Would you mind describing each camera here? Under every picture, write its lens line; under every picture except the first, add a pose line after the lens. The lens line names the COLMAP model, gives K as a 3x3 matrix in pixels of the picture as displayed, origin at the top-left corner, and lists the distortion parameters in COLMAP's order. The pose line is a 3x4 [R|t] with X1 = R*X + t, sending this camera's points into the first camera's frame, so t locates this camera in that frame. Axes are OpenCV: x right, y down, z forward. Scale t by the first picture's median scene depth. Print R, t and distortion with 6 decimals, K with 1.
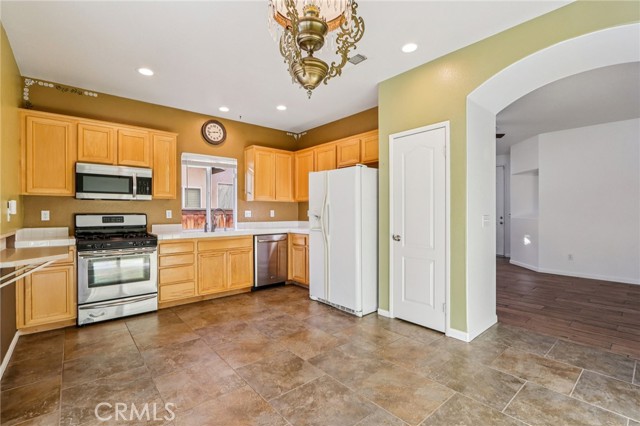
lens RADIAL K [[297.3, 0, 320.7], [0, 297.3, 213.5], [0, 0, 1]] dist [-0.009532, -0.000298]
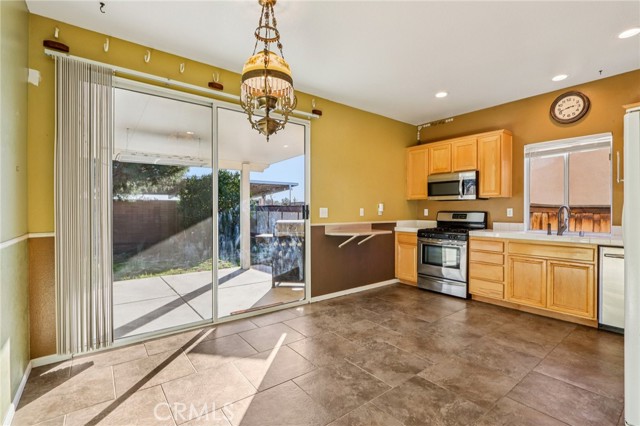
lens RADIAL K [[297.3, 0, 318.5], [0, 297.3, 212.1], [0, 0, 1]] dist [-0.009532, -0.000298]
pose [[-0.061655, 0.009240, -0.998055, 0.609327], [-0.005025, 0.999942, 0.009568, -0.005981], [0.998085, 0.005605, -0.061605, 0.531761]]
